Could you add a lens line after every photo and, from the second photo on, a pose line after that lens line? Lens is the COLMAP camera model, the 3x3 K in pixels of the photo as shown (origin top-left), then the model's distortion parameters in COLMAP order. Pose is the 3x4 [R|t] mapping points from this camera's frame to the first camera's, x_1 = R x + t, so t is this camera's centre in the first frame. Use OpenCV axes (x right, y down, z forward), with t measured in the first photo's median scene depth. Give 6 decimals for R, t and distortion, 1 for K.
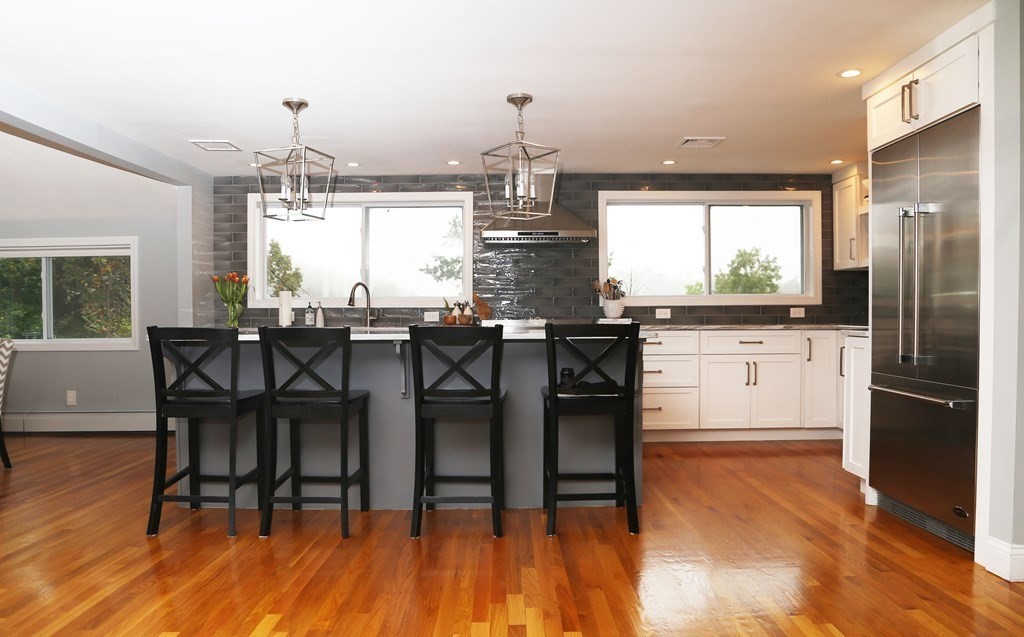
lens RADIAL K [[742.1, 0, 512.0], [0, 742.1, 318.5], [0, 0, 1]] dist [-0.000797, -0.000118]
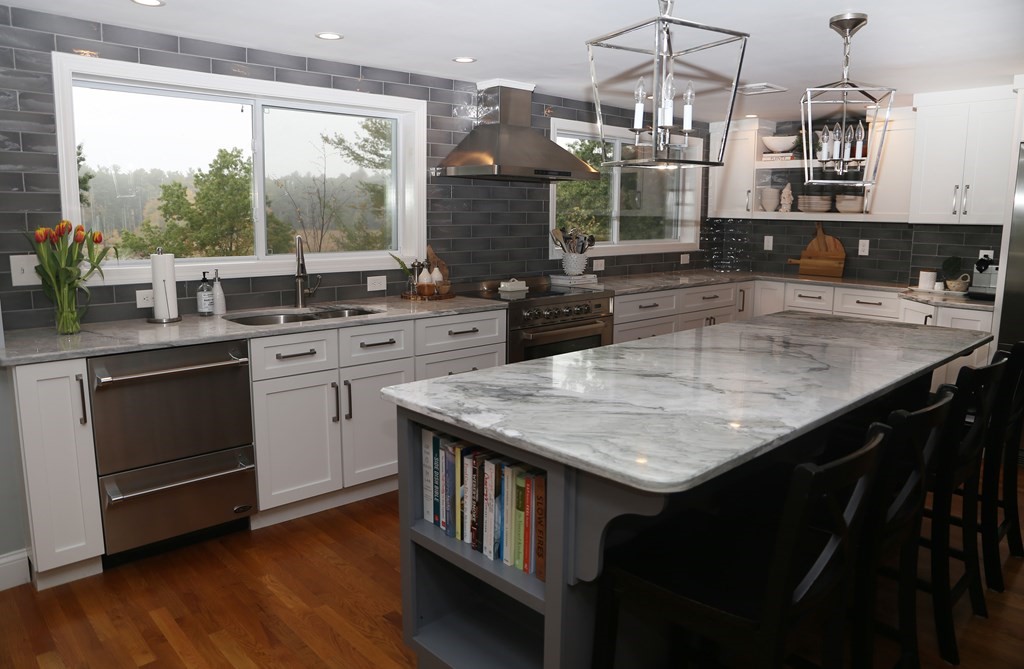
lens RADIAL K [[700.1, 0, 512.0], [0, 700.1, 334.5], [0, 0, 1]] dist [-0.046512, 0.000676]
pose [[0.728130, -0.108868, 0.676738, -0.466385], [-0.007723, 0.985940, 0.166919, -0.064787], [-0.685395, -0.126766, 0.717052, 0.443110]]
